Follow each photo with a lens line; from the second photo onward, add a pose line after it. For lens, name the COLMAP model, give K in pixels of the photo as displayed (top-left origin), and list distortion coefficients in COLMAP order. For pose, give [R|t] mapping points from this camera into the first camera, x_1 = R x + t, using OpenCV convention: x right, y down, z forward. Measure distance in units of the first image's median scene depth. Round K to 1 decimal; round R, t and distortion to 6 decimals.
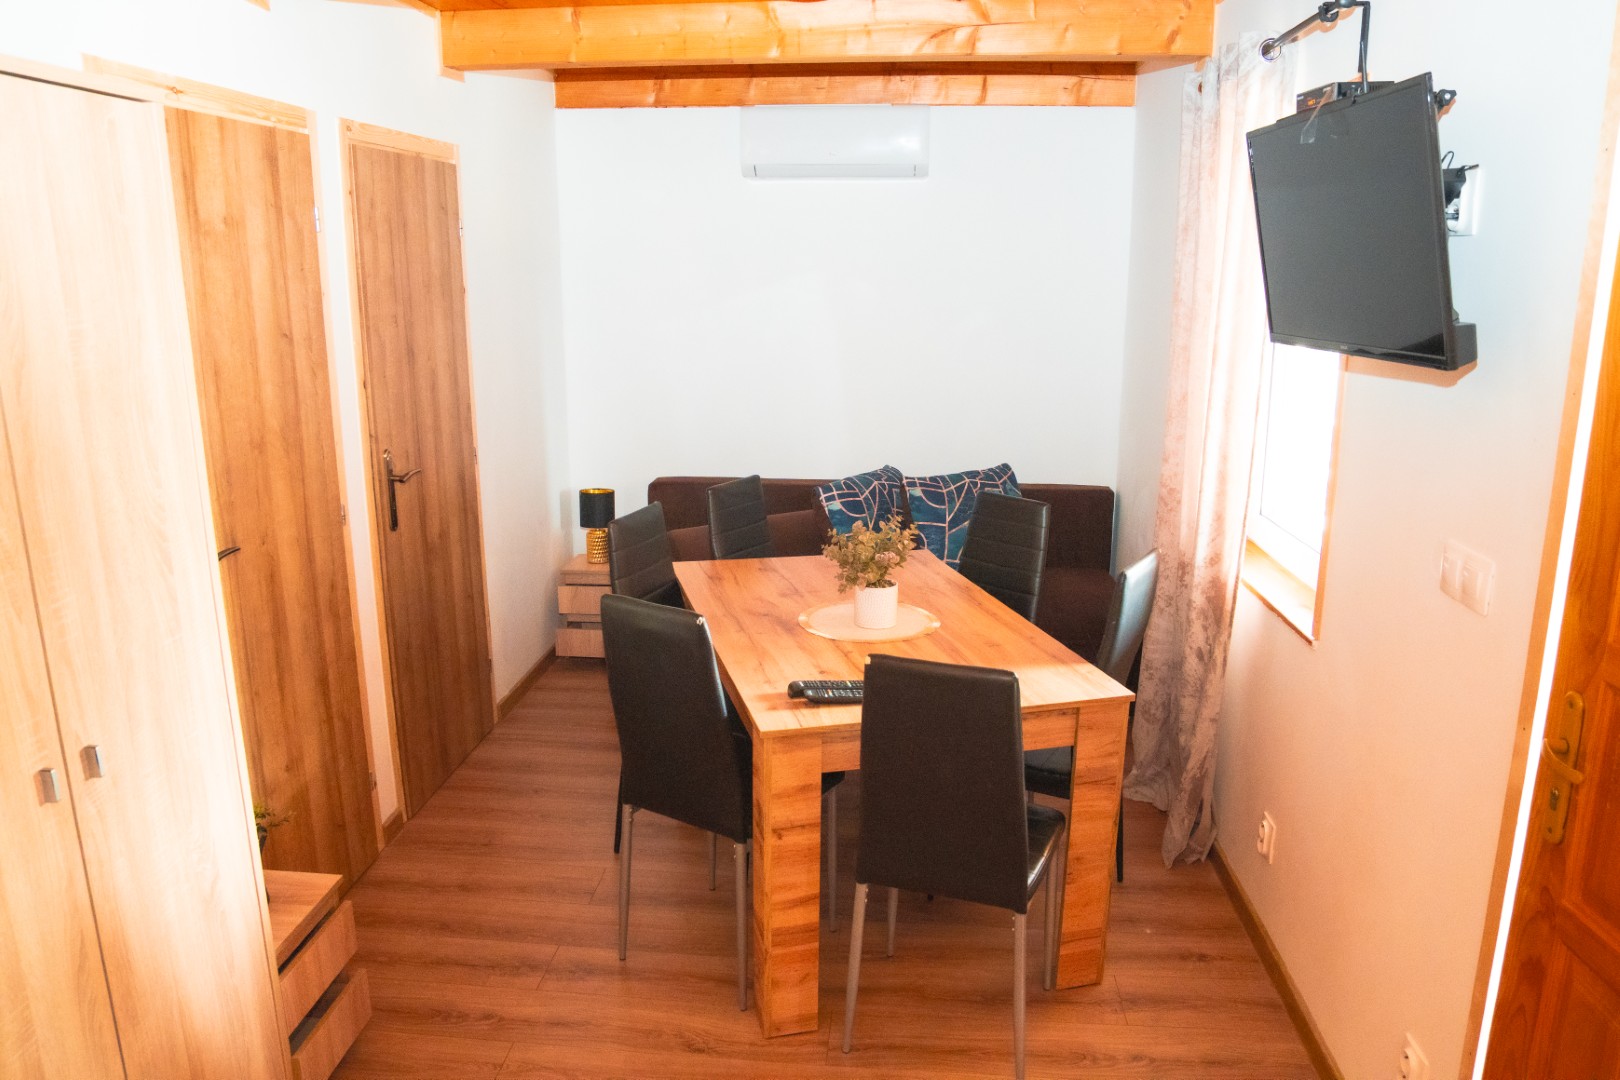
lens RADIAL K [[1179.8, 0, 810.0], [0, 1179.8, 540.0], [0, 0, 1]] dist [-0.085763, 0.002096]
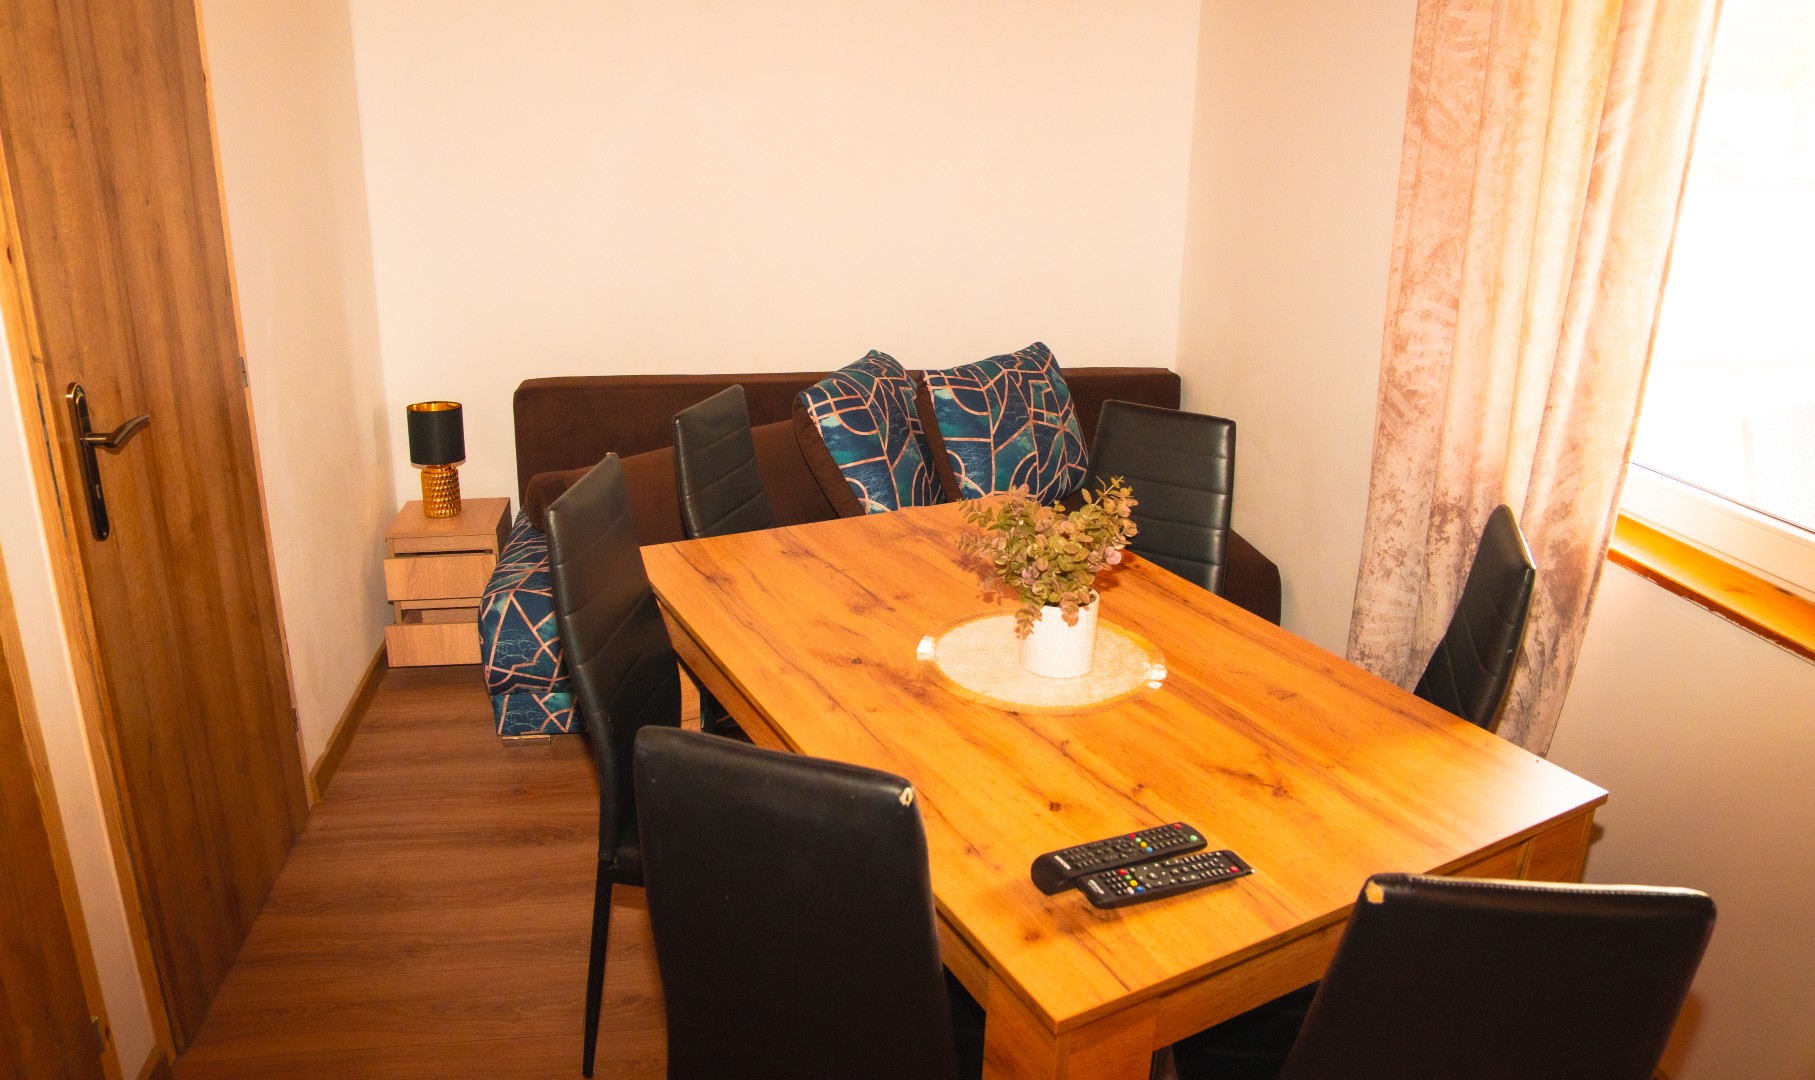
lens RADIAL K [[1265.7, 0, 905.2], [0, 1265.7, 478.7], [0, 0, 1]] dist [-0.146845, 0.102658]
pose [[0.968384, -0.058139, 0.242597, -0.124521], [0.042041, 0.996589, 0.071018, -0.050411], [-0.245898, -0.058574, 0.967524, 0.351211]]
